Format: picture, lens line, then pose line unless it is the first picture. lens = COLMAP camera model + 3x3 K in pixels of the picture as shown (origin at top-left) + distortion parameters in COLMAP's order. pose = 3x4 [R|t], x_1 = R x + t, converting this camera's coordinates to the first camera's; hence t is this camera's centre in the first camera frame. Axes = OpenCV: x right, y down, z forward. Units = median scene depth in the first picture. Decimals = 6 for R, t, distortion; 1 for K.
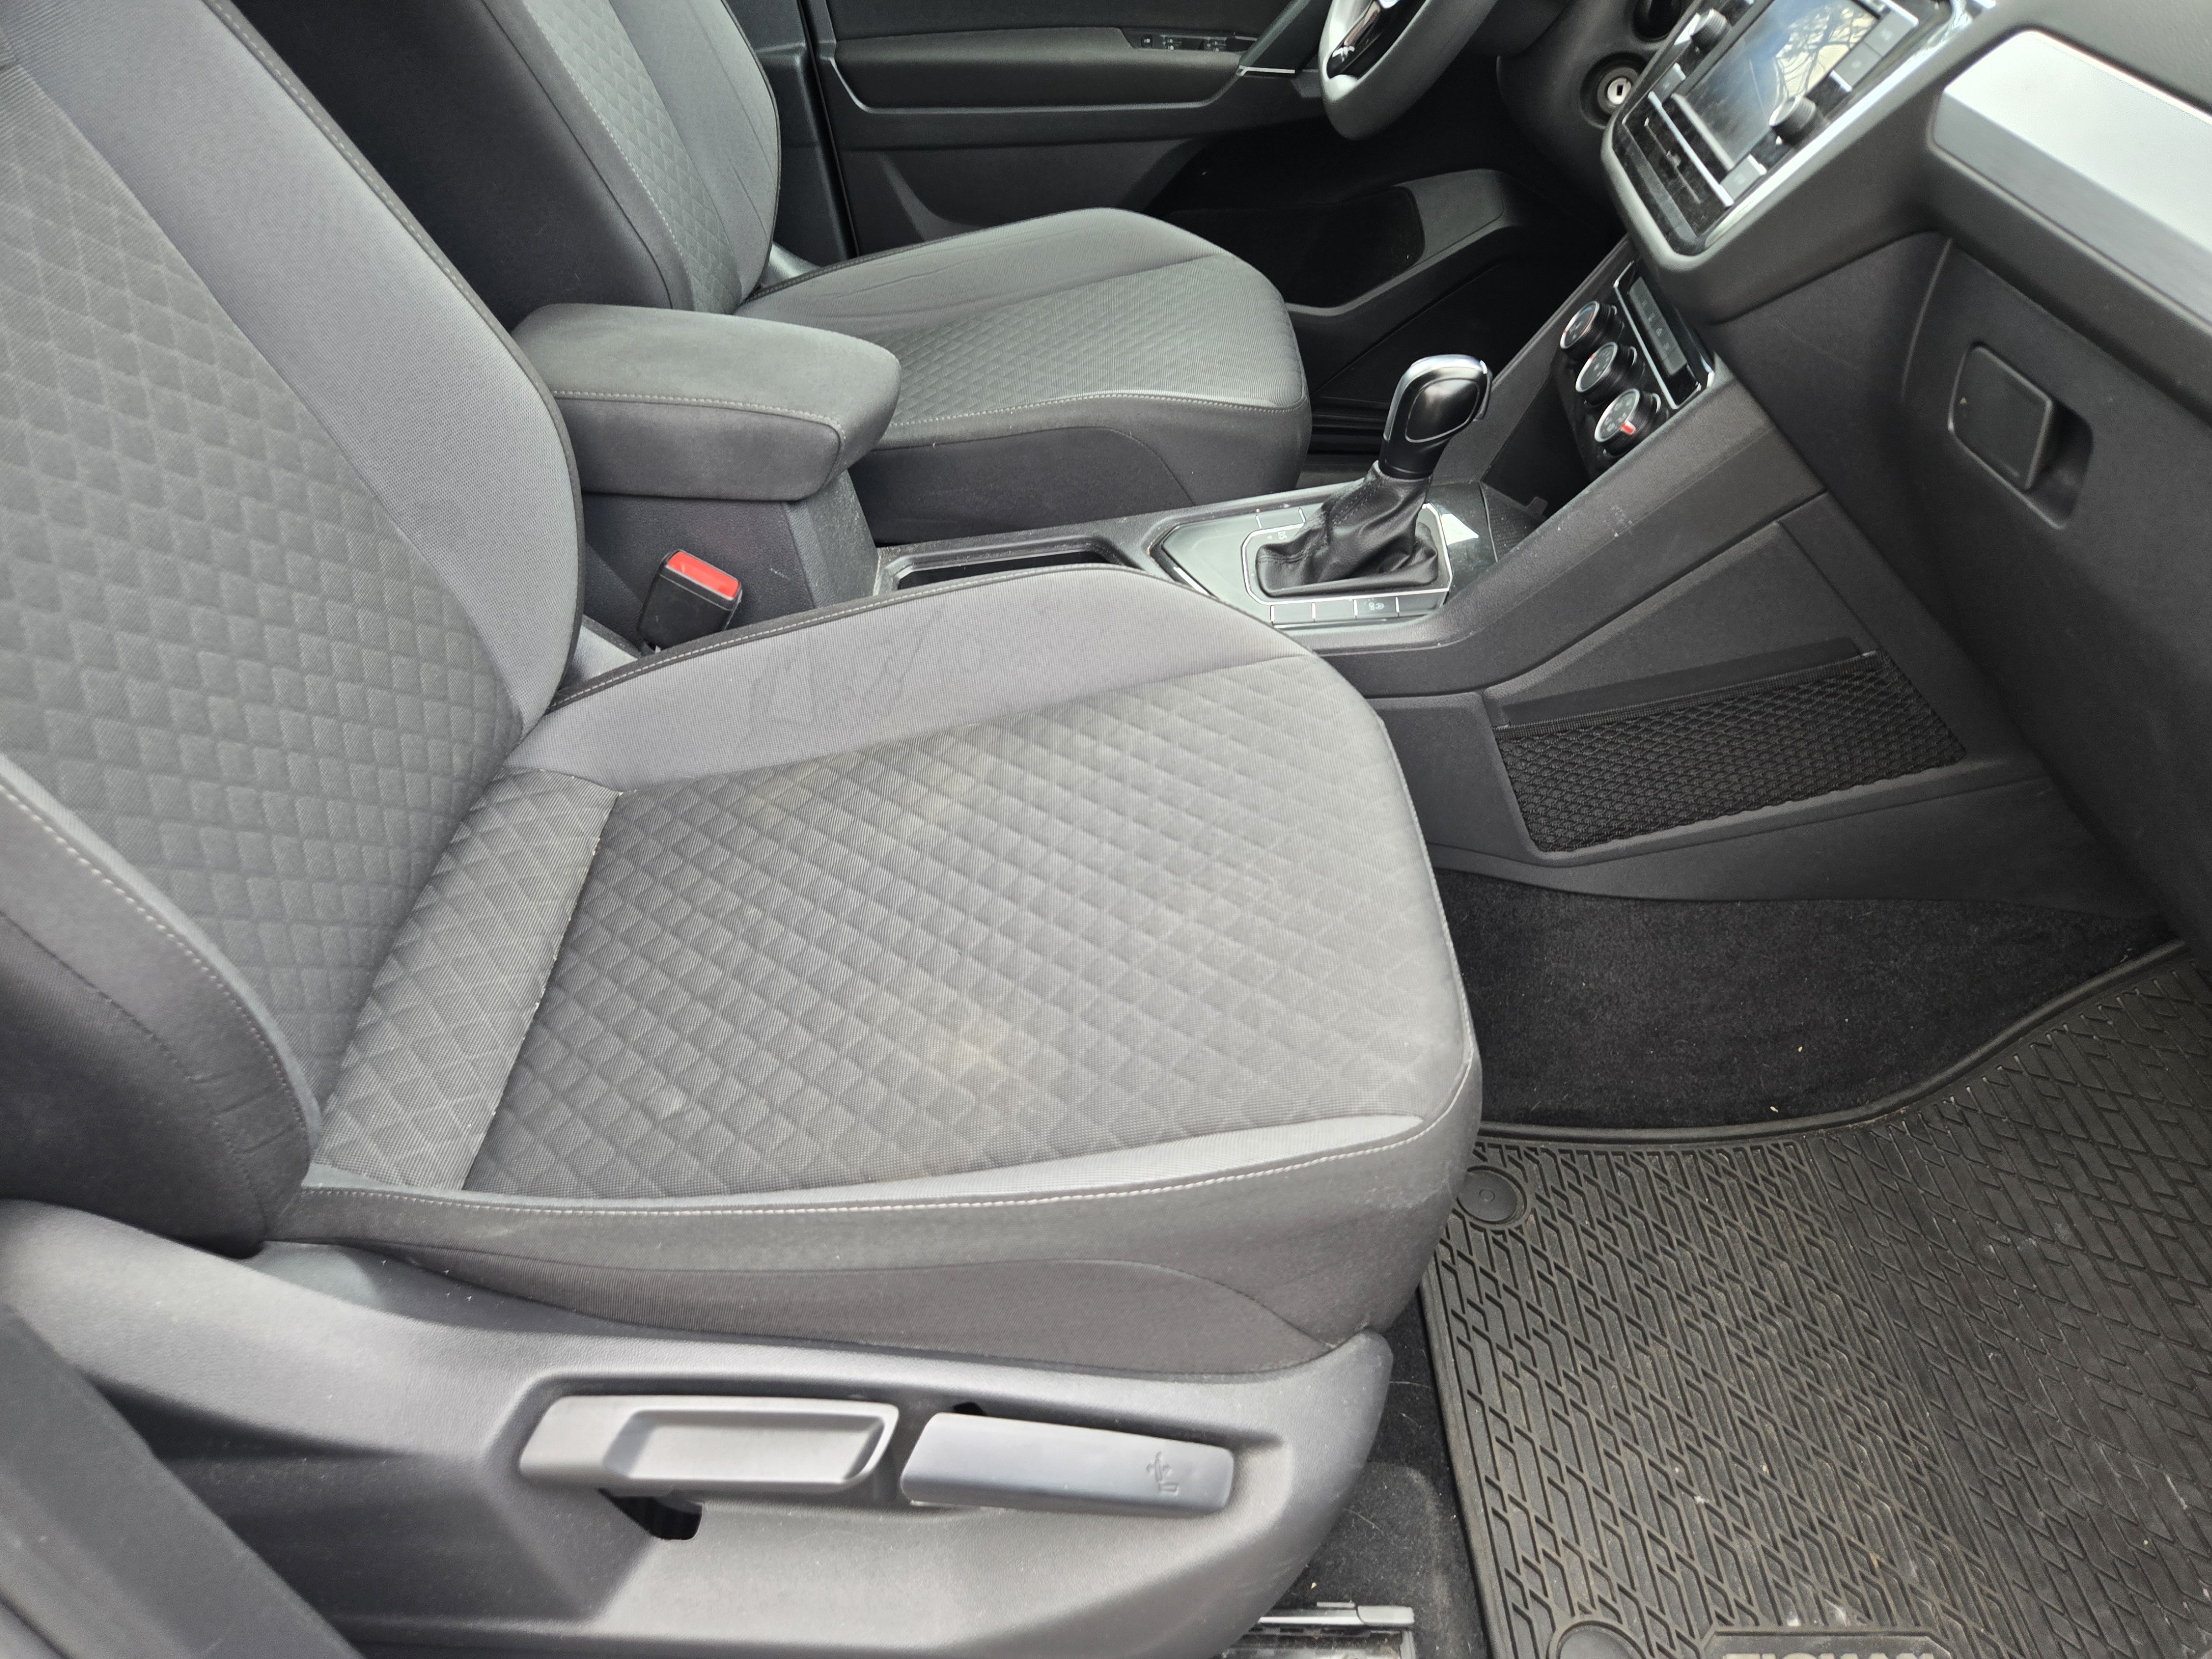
lens RADIAL K [[1486.9, 0, 1081.8], [0, 1486.9, 846.9], [0, 0, 1]] dist [0.064649, -0.053126]
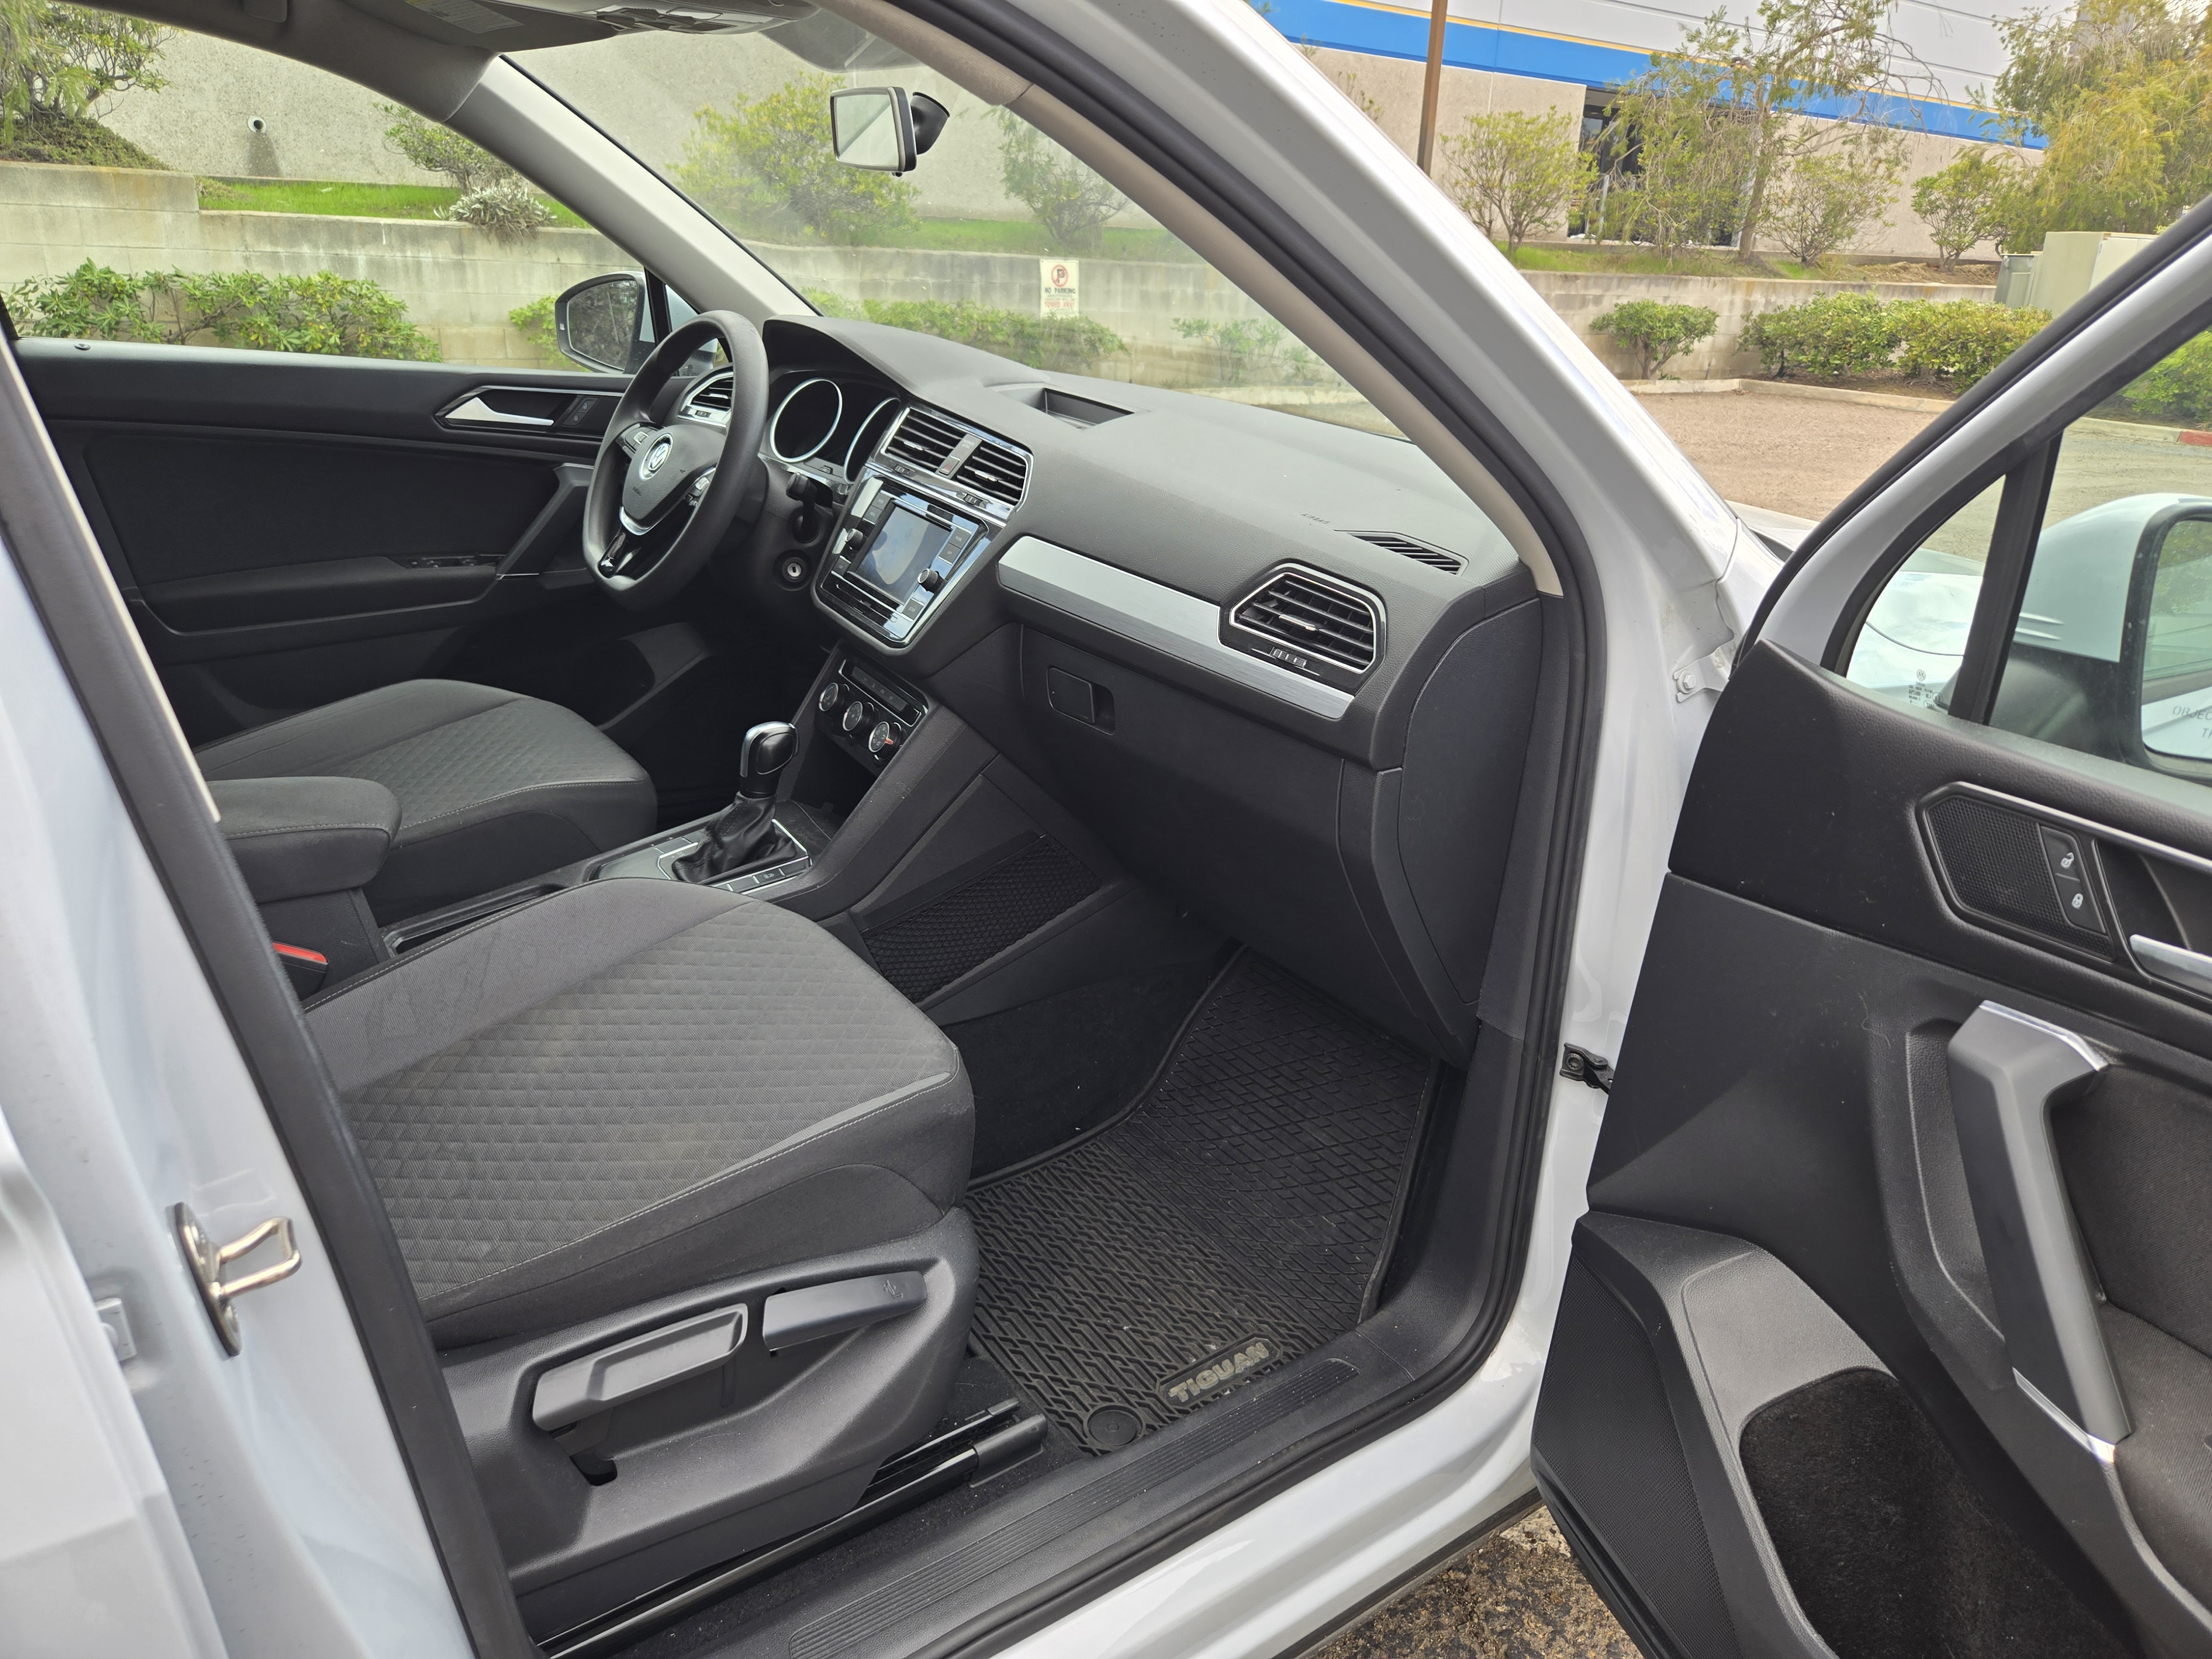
lens RADIAL K [[1486.9, 0, 1081.8], [0, 1486.9, 846.9], [0, 0, 1]] dist [0.064649, -0.053126]
pose [[0.815201, -0.194223, 0.545641, -0.395118], [0.333936, 0.927356, -0.168813, 0.189950], [-0.473216, 0.319826, 0.820840, -0.460580]]
